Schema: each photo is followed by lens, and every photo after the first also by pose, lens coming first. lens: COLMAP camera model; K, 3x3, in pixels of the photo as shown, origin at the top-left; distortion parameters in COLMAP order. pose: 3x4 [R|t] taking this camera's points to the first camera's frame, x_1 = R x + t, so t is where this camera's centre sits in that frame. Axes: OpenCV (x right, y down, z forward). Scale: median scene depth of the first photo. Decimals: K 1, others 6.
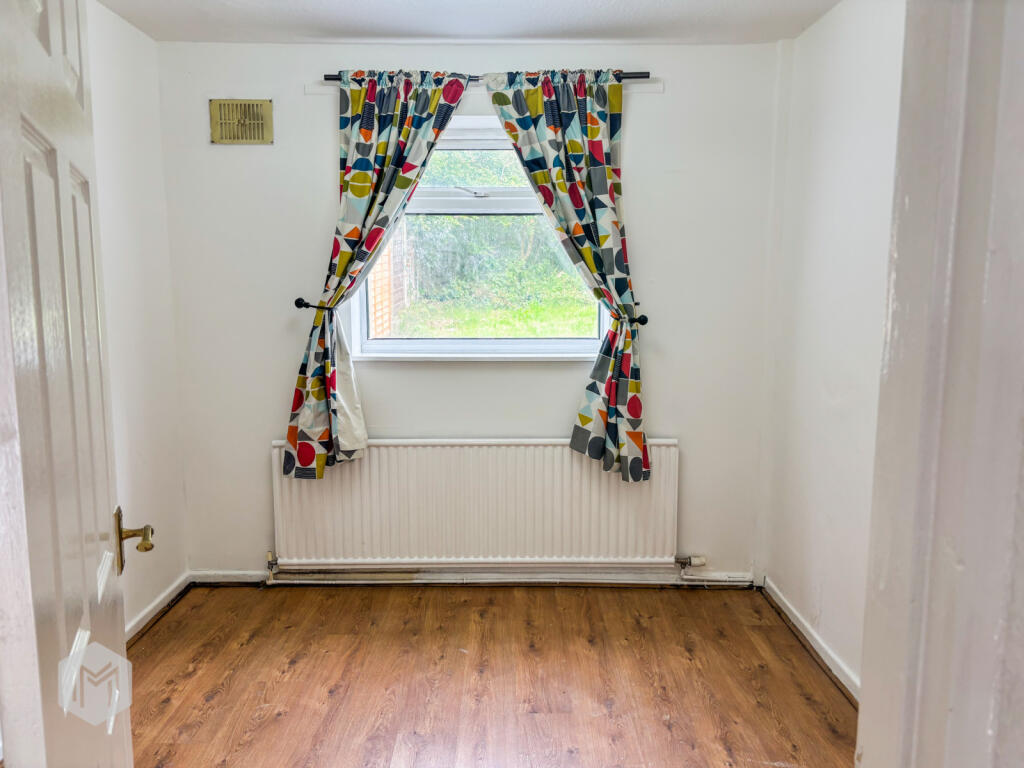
lens RADIAL K [[777.0, 0, 511.8], [0, 777.0, 386.7], [0, 0, 1]] dist [-0.001718, -0.001382]
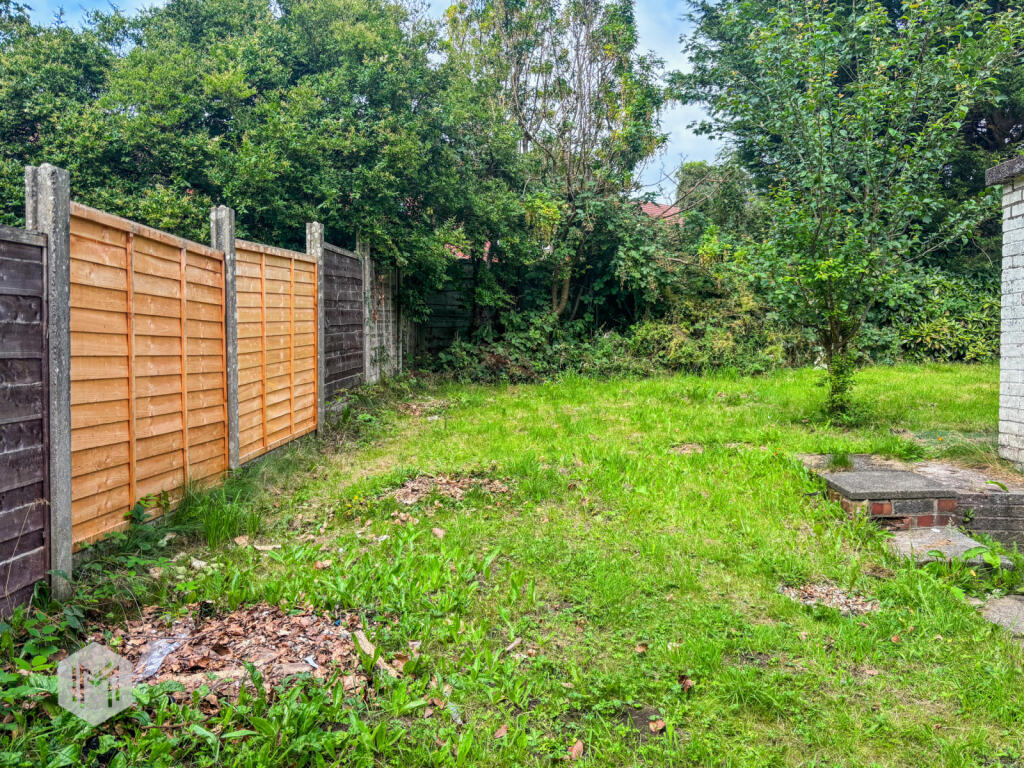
lens RADIAL K [[777.0, 0, 509.9], [0, 777.0, 381.8], [0, 0, 1]] dist [-0.001718, -0.001382]
pose [[0.998077, -0.001443, -0.061969, 0.017628], [-0.004451, 0.995480, -0.094864, -0.035130], [0.061826, 0.094957, 0.993560, 0.306136]]
